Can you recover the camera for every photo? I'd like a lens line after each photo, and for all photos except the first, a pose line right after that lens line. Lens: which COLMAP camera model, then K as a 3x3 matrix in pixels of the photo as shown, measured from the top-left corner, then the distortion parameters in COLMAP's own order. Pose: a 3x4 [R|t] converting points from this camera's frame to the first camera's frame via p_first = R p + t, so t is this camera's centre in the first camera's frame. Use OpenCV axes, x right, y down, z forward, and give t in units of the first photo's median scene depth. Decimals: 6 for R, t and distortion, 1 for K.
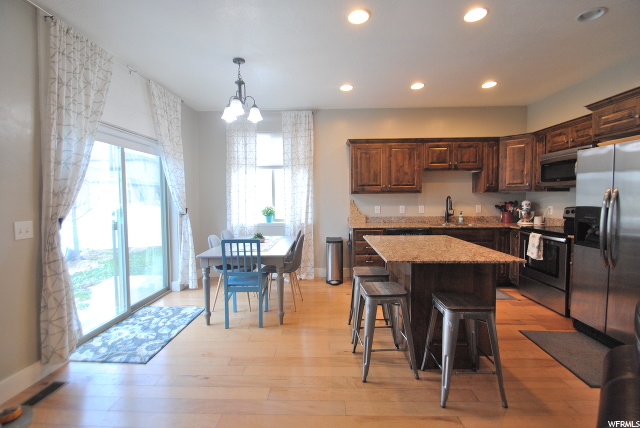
lens RADIAL K [[288.4, 0, 319.5], [0, 288.4, 212.1], [0, 0, 1]] dist [0.000011, -0.000364]
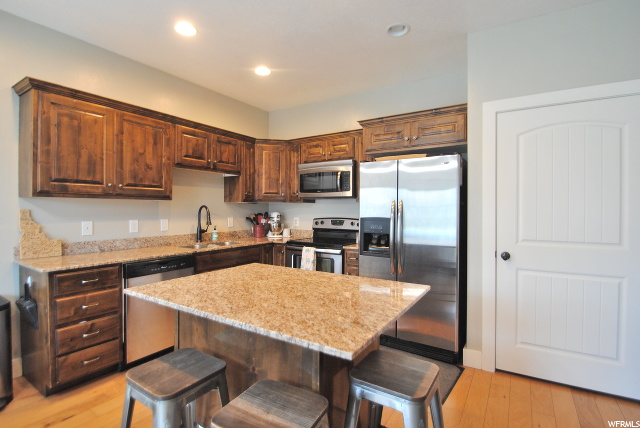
lens RADIAL K [[313.0, 0, 318.2], [0, 313.0, 214.2], [0, 0, 1]] dist [-0.003228, -0.002406]
pose [[0.526278, -0.002800, 0.850308, -0.074292], [0.032138, 0.999346, -0.016600, -0.011862], [-0.849705, 0.036064, 0.526023, 0.353604]]
